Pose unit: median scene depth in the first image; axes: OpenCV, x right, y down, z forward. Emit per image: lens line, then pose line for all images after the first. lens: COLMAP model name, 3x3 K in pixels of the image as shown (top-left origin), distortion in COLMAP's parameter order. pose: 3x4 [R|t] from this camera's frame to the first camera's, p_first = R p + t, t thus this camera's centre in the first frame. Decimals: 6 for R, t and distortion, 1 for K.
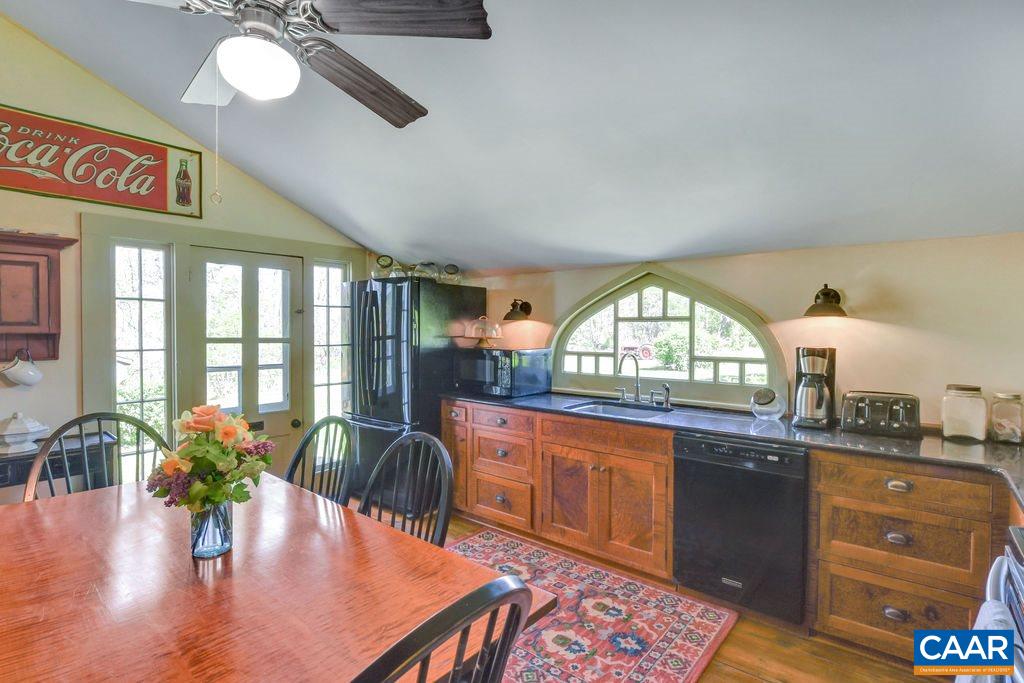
lens RADIAL K [[486.3, 0, 512.2], [0, 486.3, 337.9], [0, 0, 1]] dist [-0.001326, 0.000536]
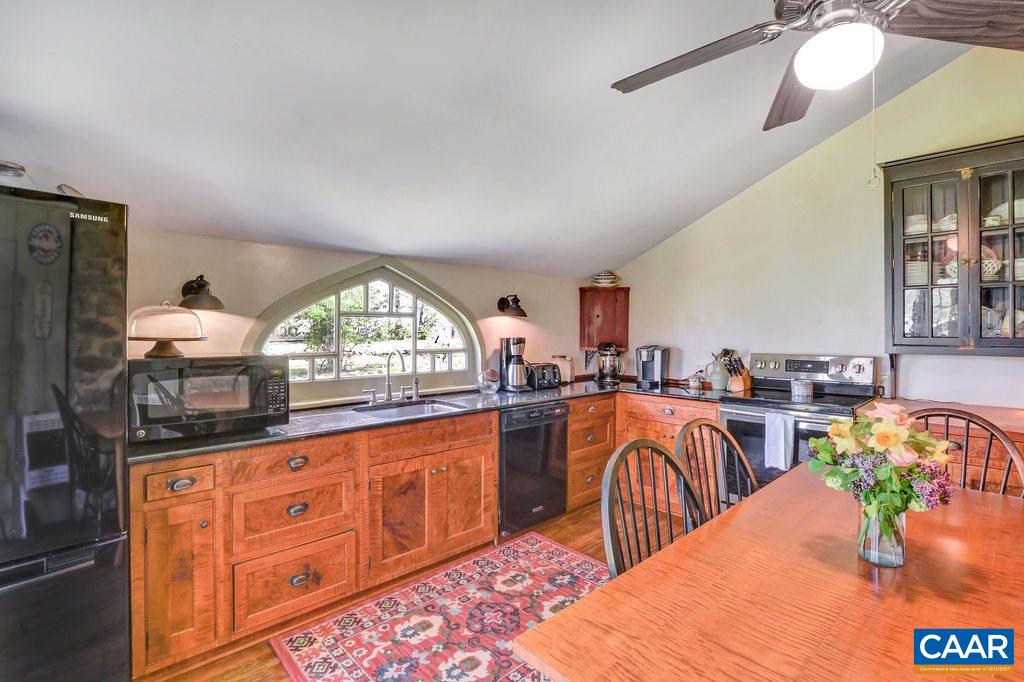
lens RADIAL K [[486.3, 0, 513.2], [0, 486.3, 338.5], [0, 0, 1]] dist [-0.001326, 0.000536]
pose [[0.129655, -0.020239, 0.991353, -0.764117], [0.018459, 0.999668, 0.017995, -0.003686], [-0.991387, 0.015966, 0.129986, 0.741603]]
